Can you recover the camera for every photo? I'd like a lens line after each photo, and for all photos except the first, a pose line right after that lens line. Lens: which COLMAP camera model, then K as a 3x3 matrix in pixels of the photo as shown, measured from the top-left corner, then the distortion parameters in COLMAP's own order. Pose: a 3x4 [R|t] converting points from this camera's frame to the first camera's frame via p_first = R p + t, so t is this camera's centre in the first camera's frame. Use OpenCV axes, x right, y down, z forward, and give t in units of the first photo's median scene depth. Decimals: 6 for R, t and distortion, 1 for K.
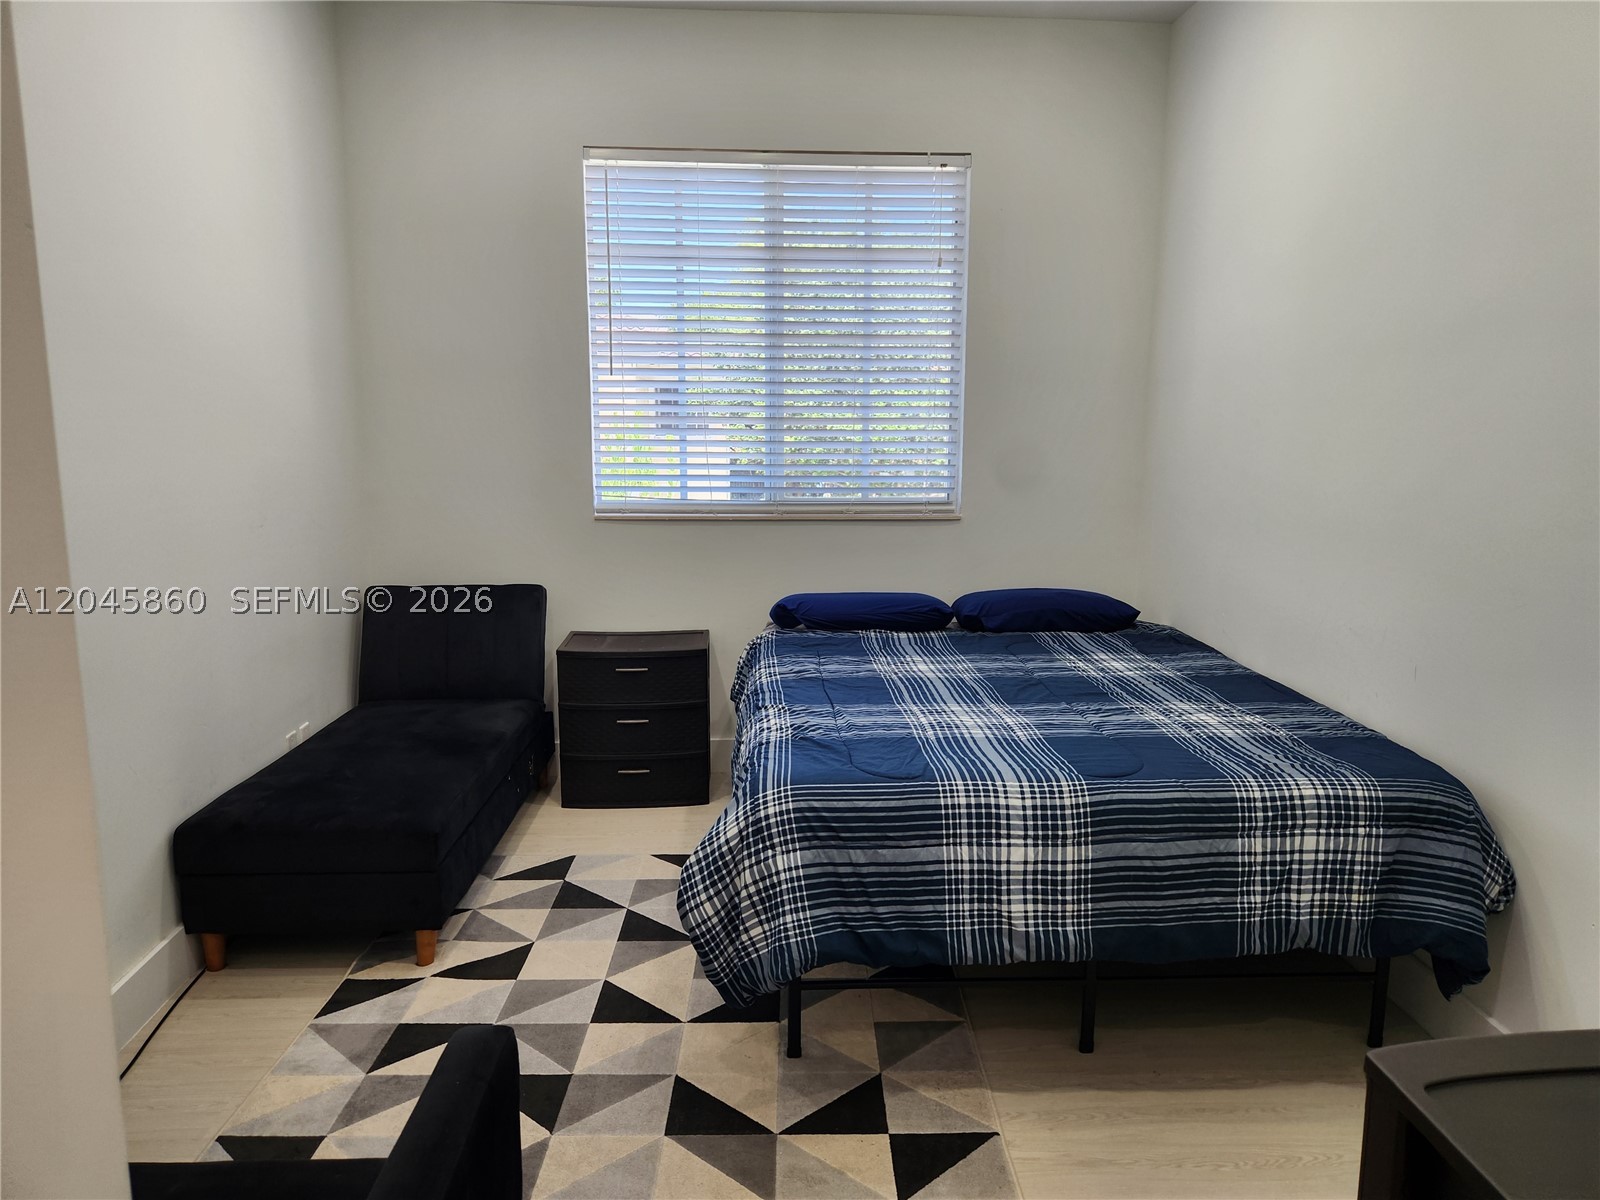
lens RADIAL K [[1075.6, 0, 791.7], [0, 1075.6, 588.1], [0, 0, 1]] dist [0.077490, -0.068131]
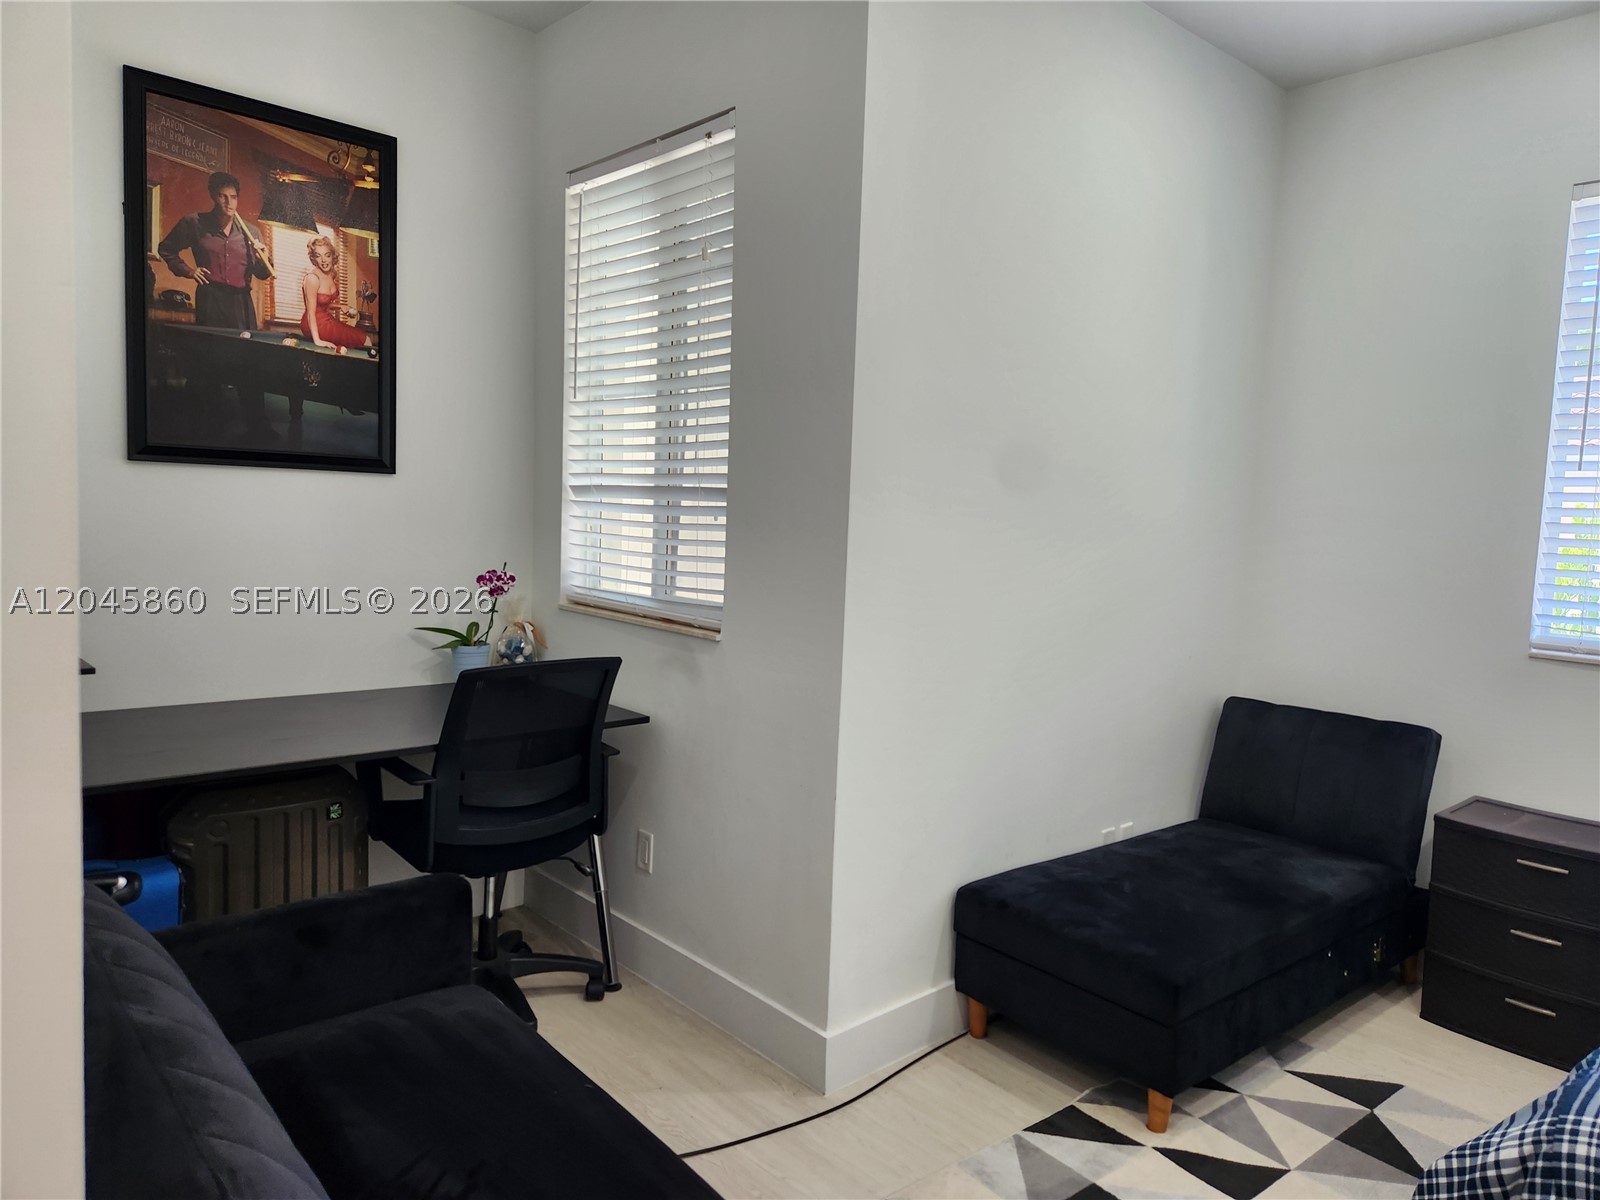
lens RADIAL K [[1067.3, 0, 800.5], [0, 1067.3, 577.3], [0, 0, 1]] dist [0.055175, -0.036843]
pose [[0.627536, 0.076320, -0.774838, 0.117798], [-0.157057, 0.987135, -0.029969, -0.021389], [0.762583, 0.140500, 0.631449, 0.161267]]
